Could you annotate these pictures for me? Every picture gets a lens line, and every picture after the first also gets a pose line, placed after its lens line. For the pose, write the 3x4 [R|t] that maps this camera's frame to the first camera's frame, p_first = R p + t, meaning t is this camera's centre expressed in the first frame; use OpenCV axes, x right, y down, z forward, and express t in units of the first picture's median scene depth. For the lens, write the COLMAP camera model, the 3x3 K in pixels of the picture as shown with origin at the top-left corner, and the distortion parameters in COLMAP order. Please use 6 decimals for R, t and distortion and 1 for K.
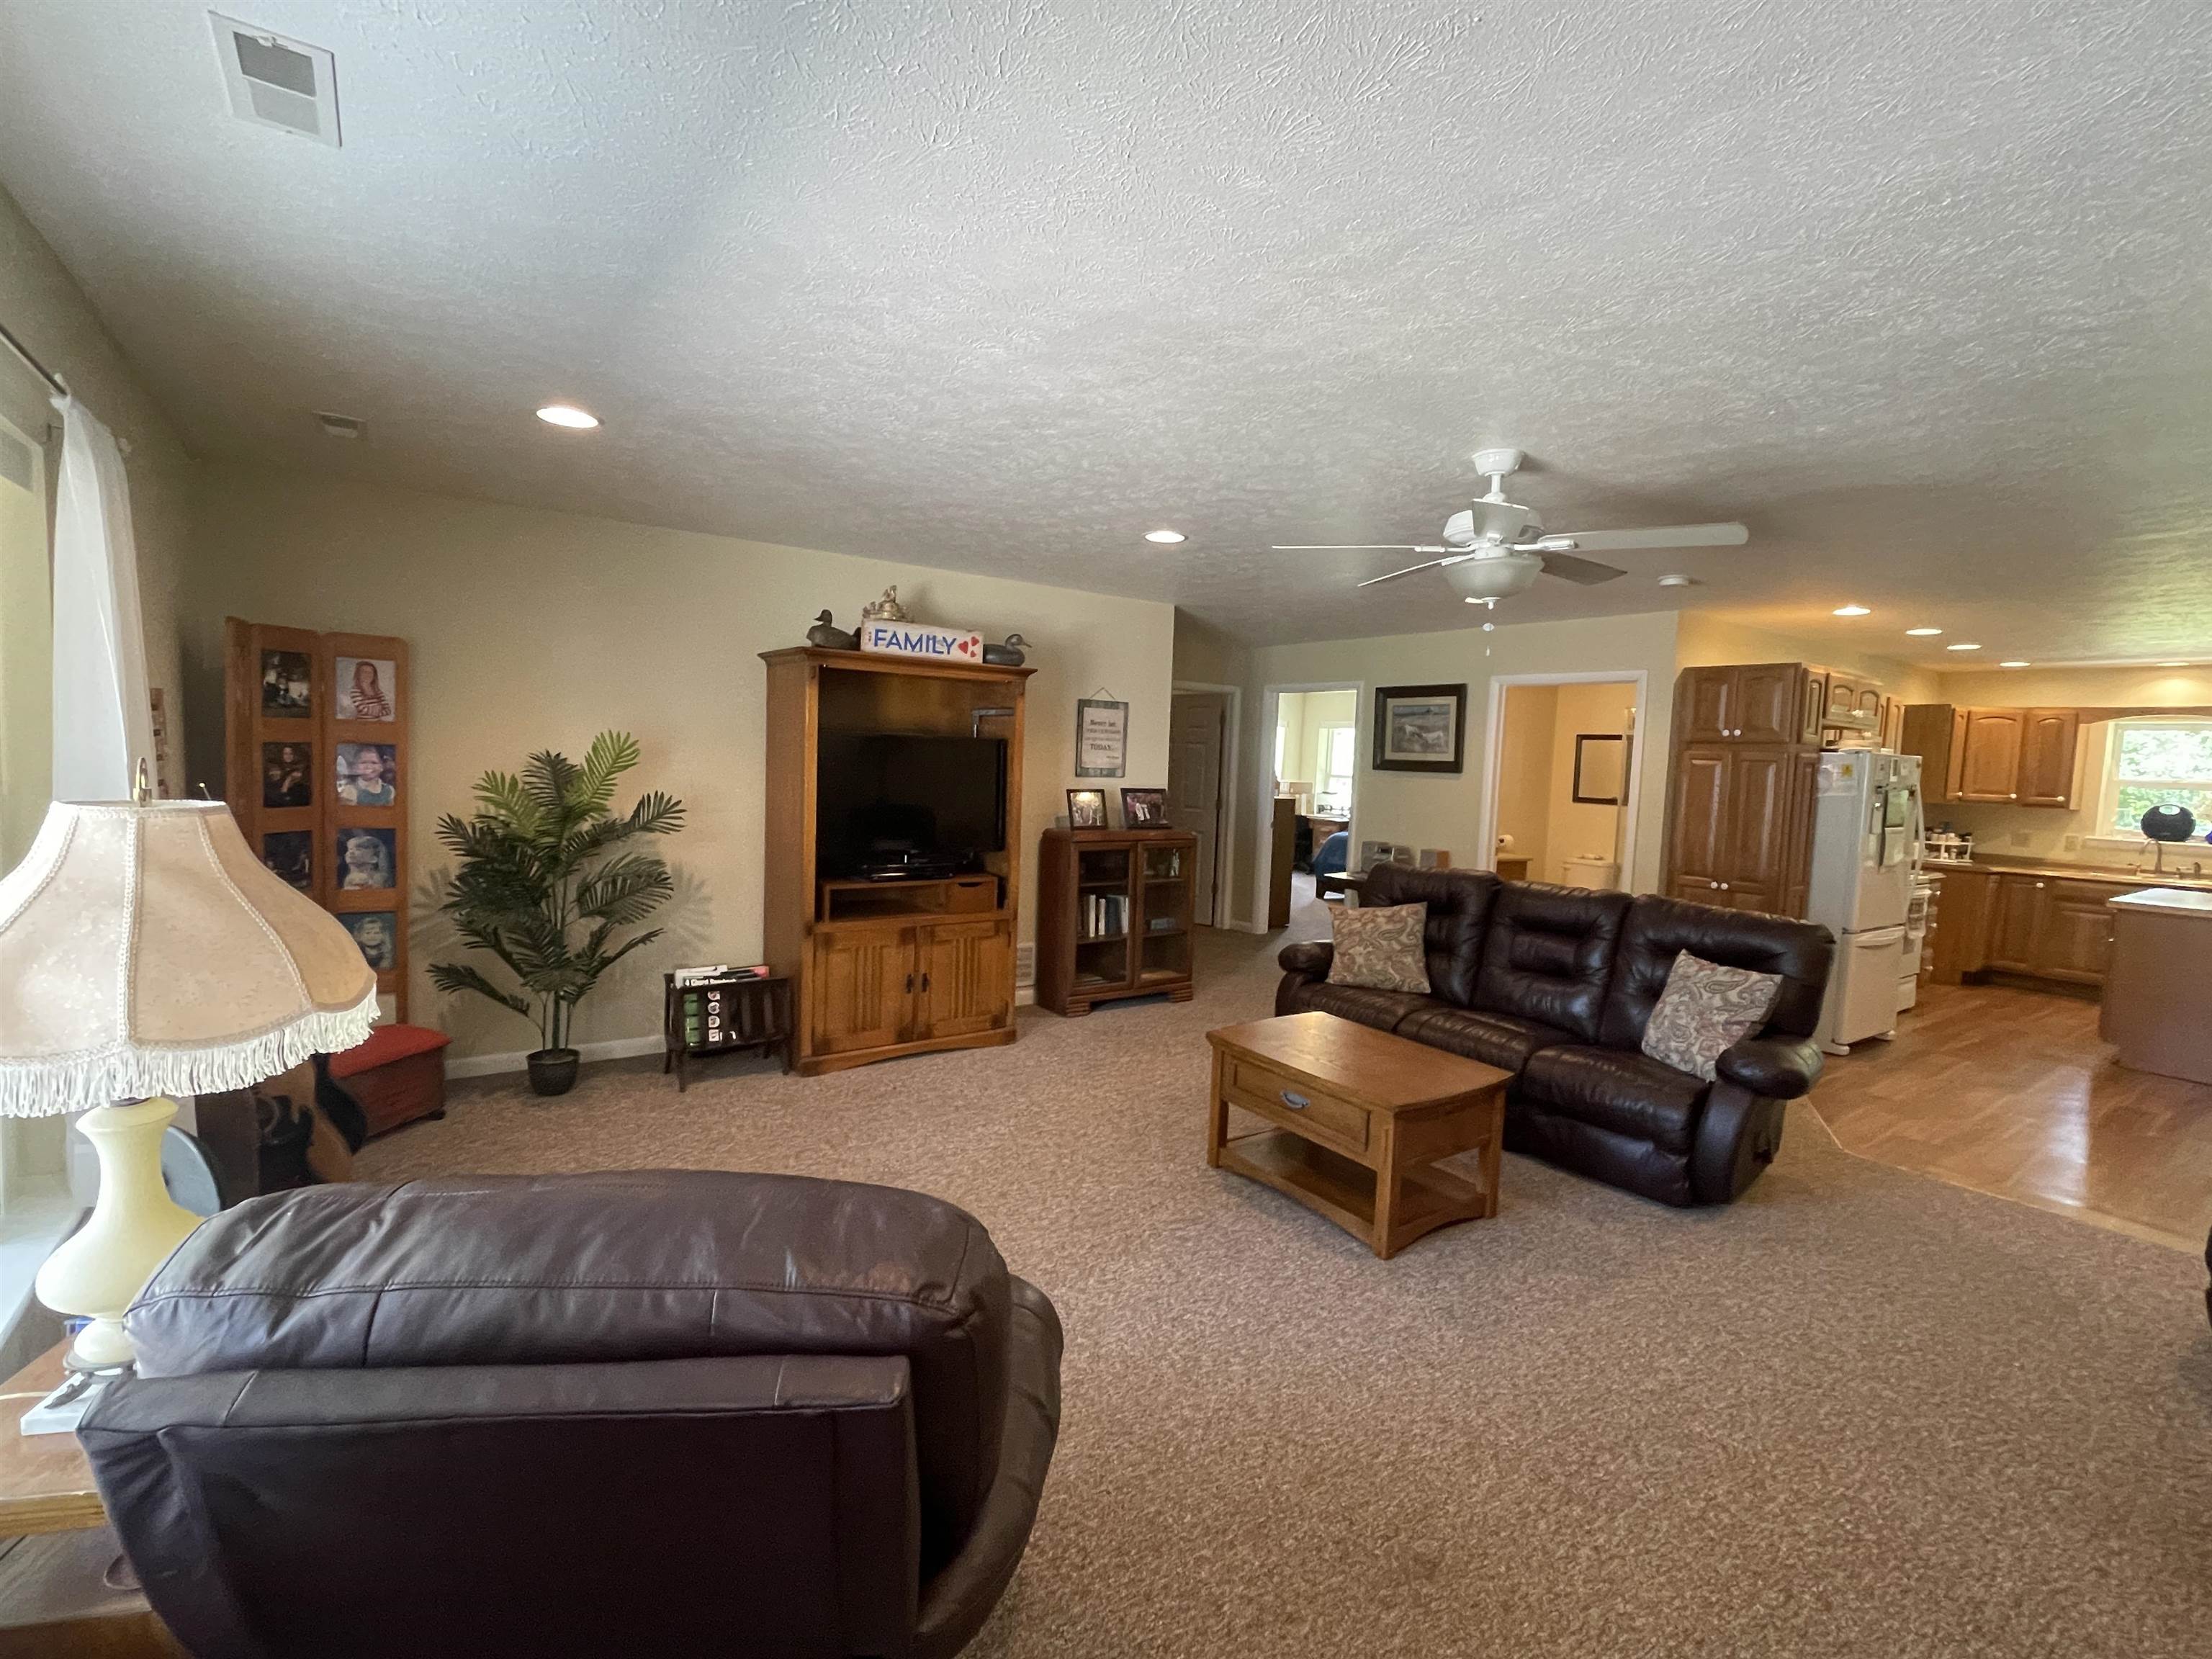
lens RADIAL K [[997.2, 0, 1106.0], [0, 997.2, 829.5], [0, 0, 1]] dist [-0.000673, -0.000253]
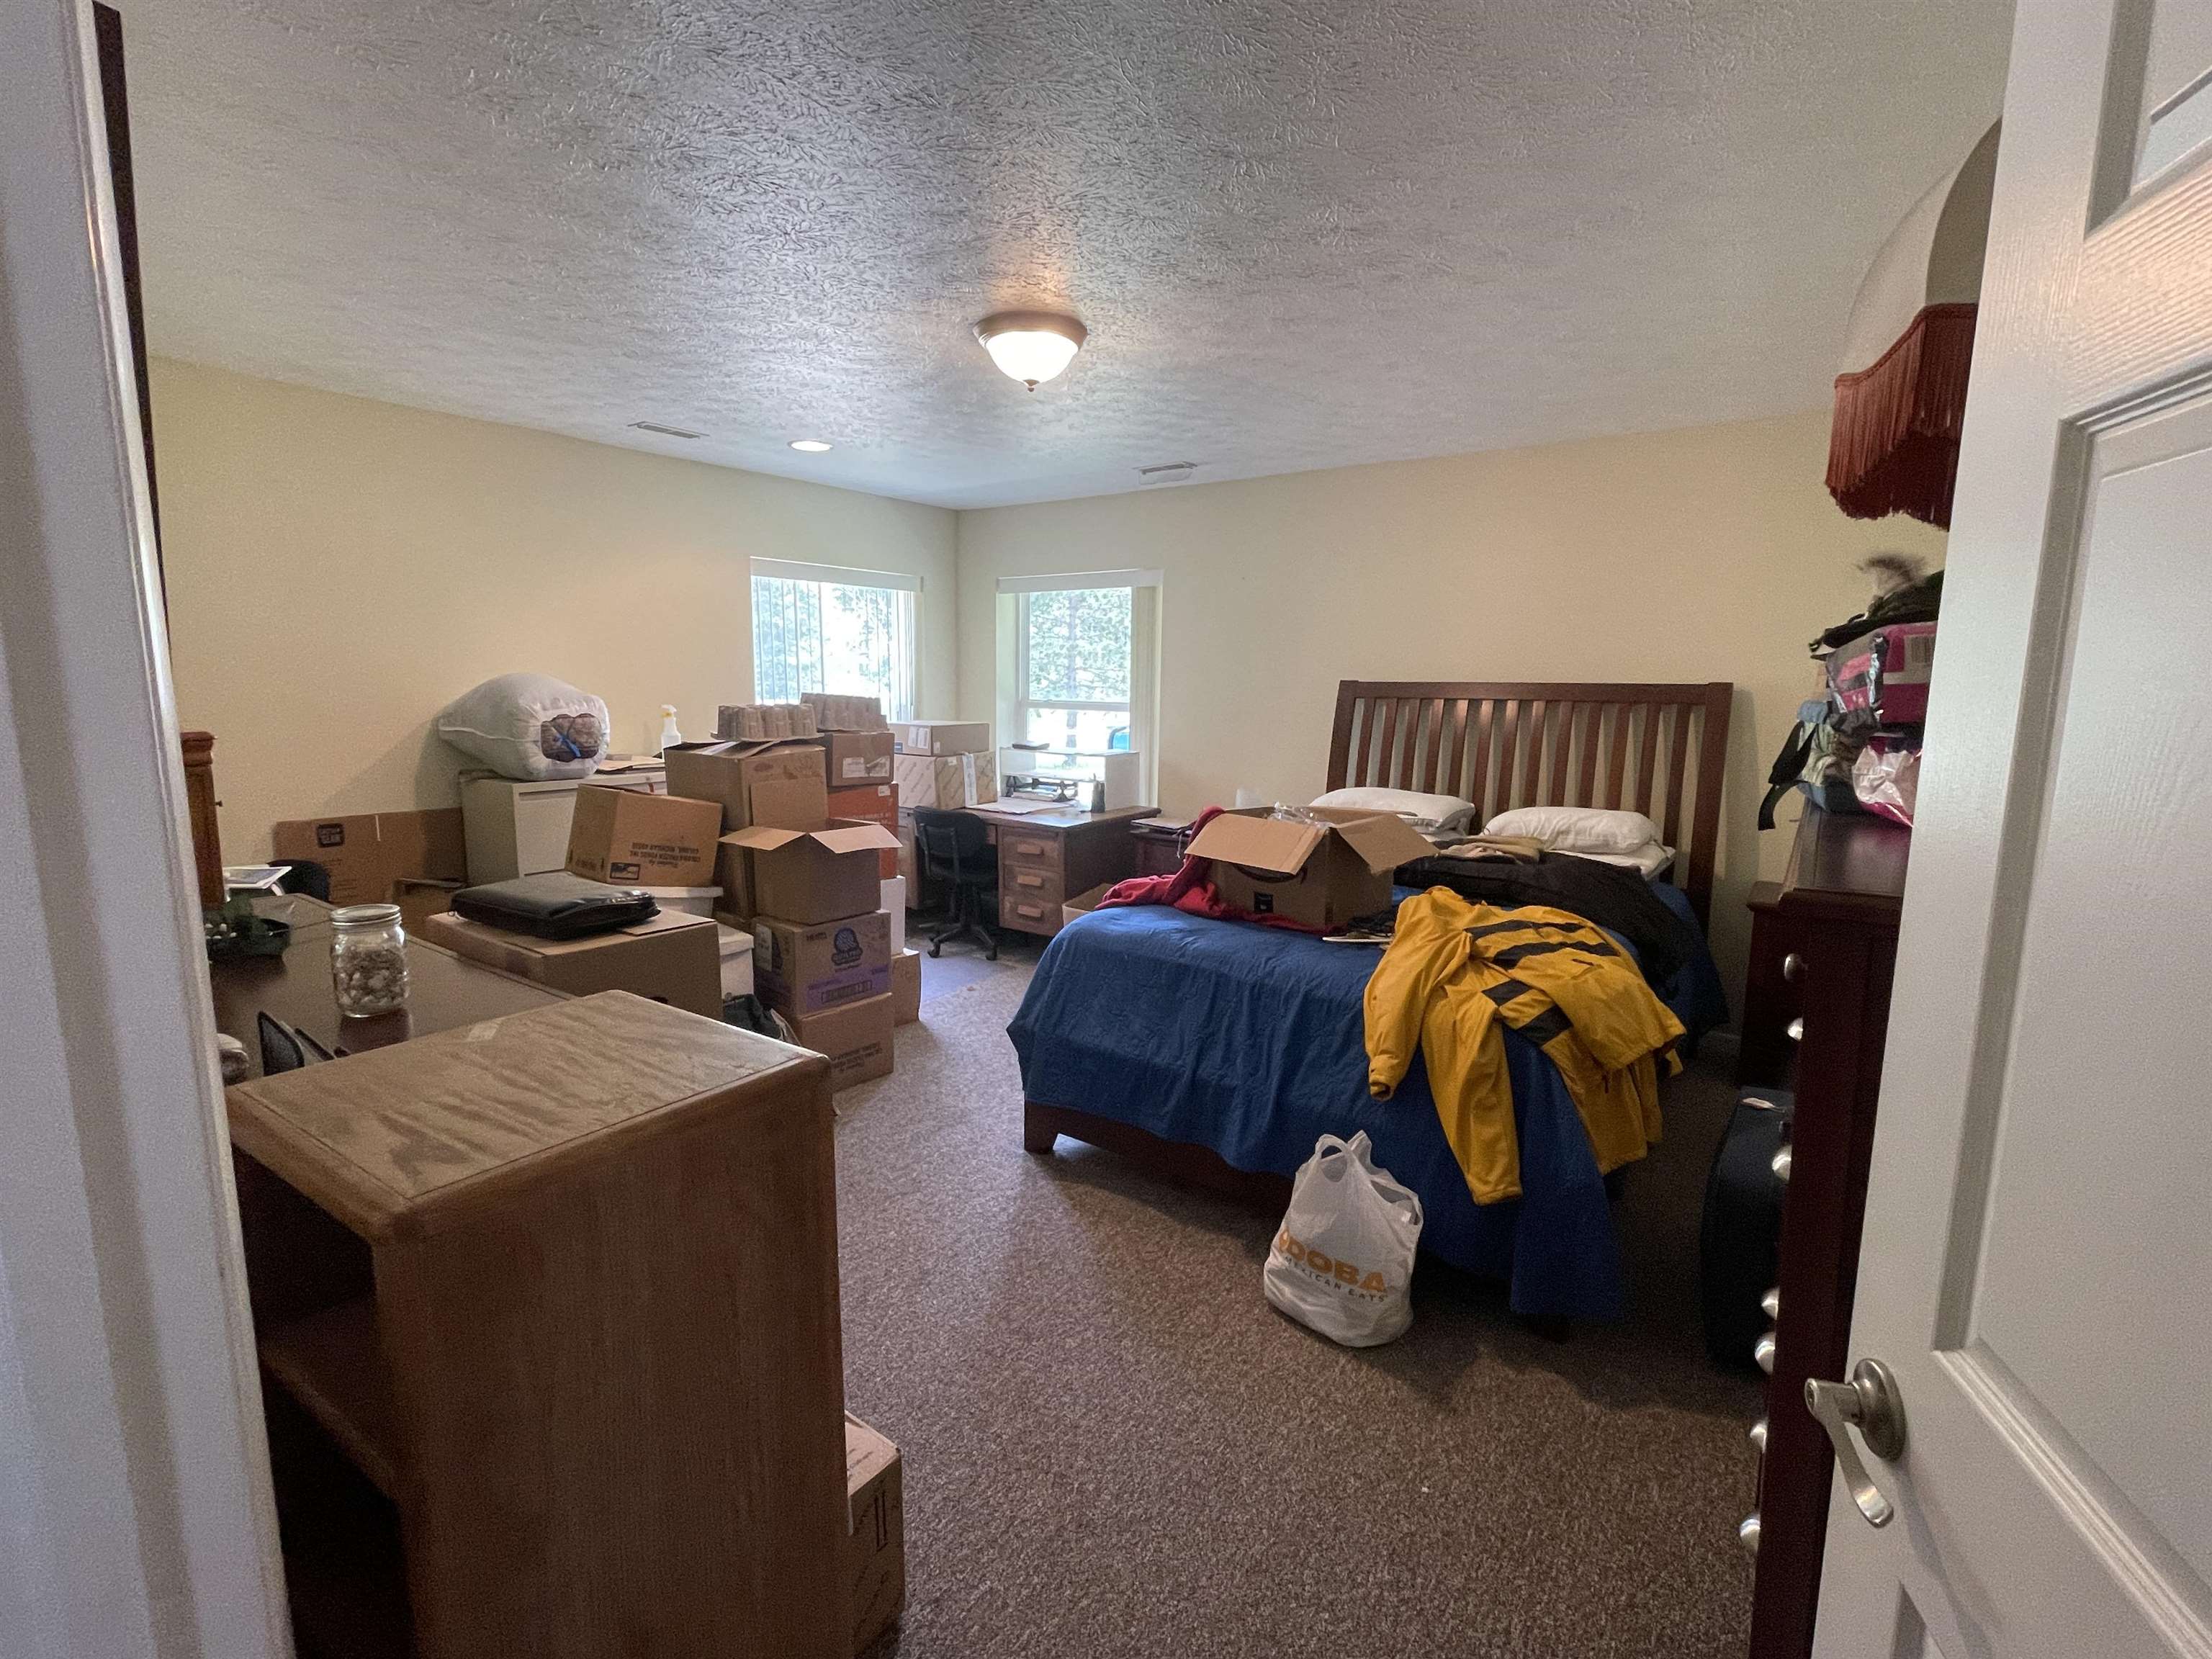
lens RADIAL K [[997.2, 0, 1106.0], [0, 997.2, 829.5], [0, 0, 1]] dist [-0.000673, -0.000253]
pose [[0.947748, -0.078598, 0.309185, 0.125916], [0.057054, 0.995309, 0.078130, -0.033771], [-0.313876, -0.056407, 0.947787, 0.607752]]
